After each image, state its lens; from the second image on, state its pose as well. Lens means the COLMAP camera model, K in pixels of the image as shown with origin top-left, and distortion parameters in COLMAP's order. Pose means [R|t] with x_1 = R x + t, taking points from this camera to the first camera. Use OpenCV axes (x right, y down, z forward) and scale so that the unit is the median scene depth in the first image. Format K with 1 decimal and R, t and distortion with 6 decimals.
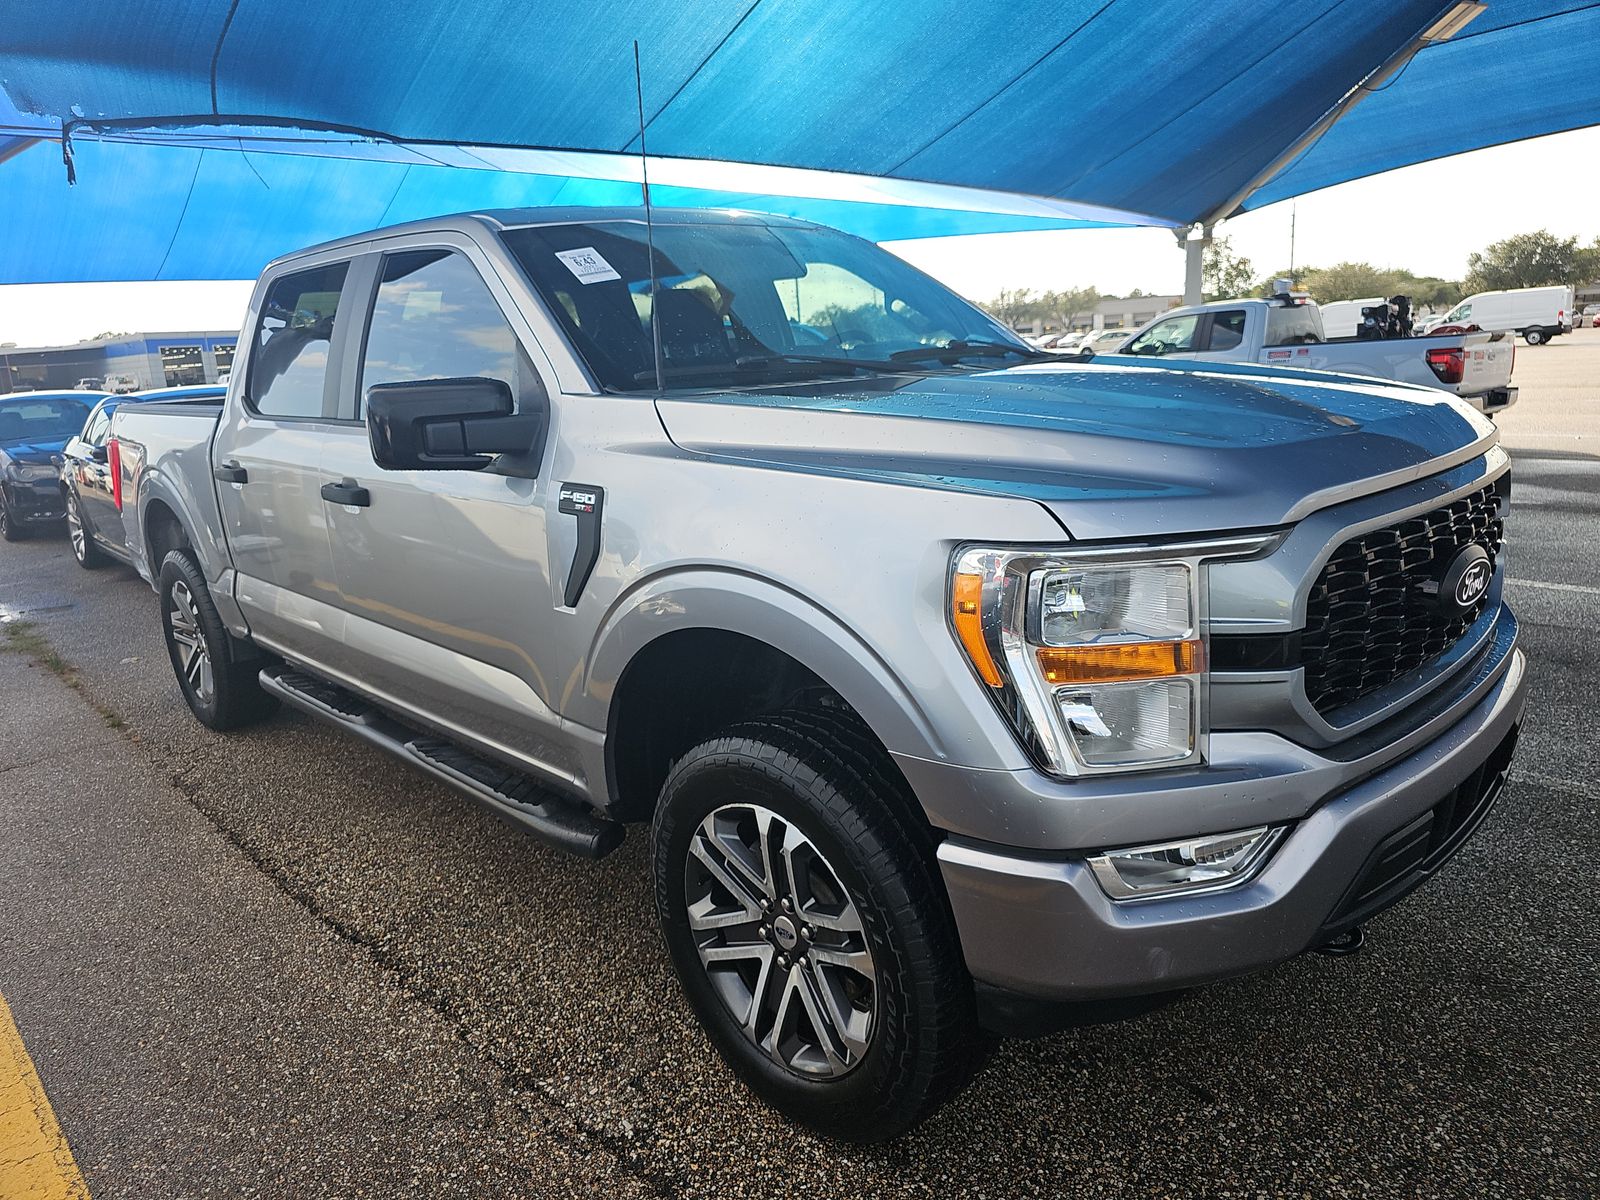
lens RADIAL K [[1068.5, 0, 800.0], [0, 1068.5, 600.0], [0, 0, 1]] dist [0.024427, -0.029629]
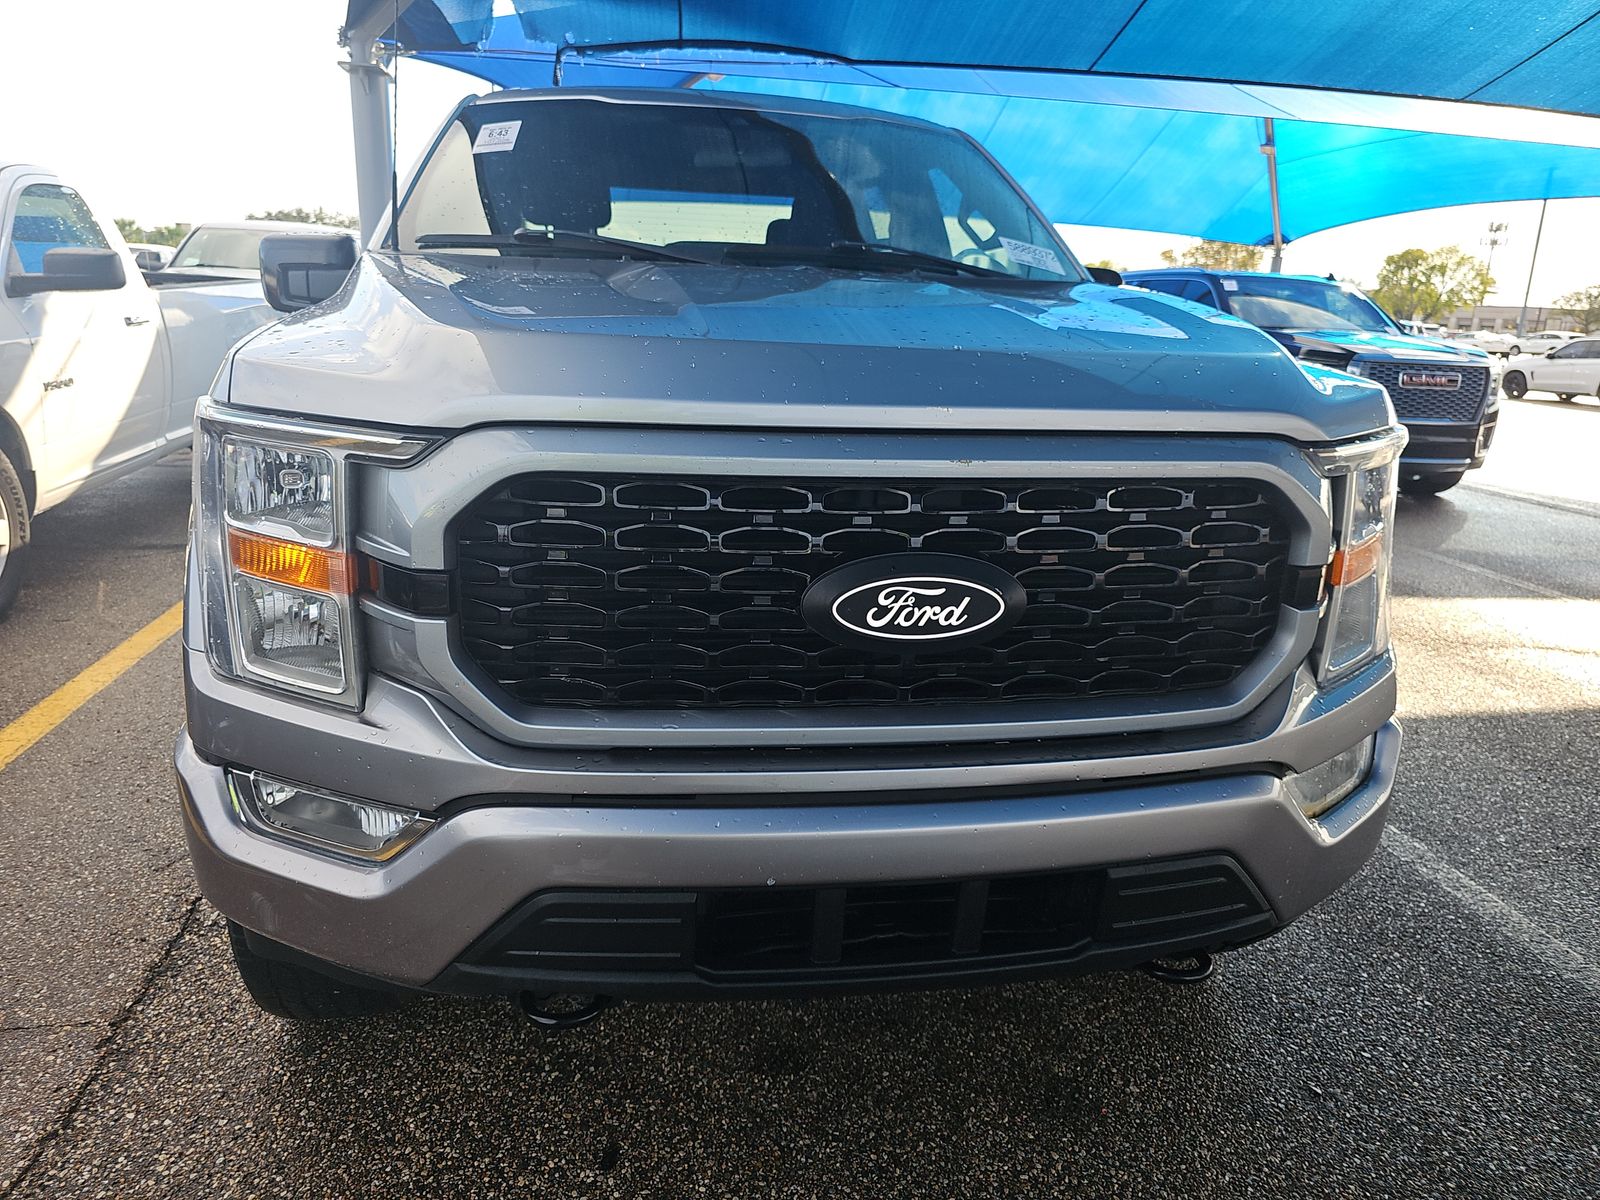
lens RADIAL K [[1068.5, 0, 800.0], [0, 1068.5, 600.0], [0, 0, 1]] dist [0.024427, -0.029629]
pose [[0.818547, 0.236308, -0.523583, 0.280364], [-0.213896, 0.971306, 0.103982, -0.023903], [0.533132, 0.026878, 0.845605, 0.127002]]
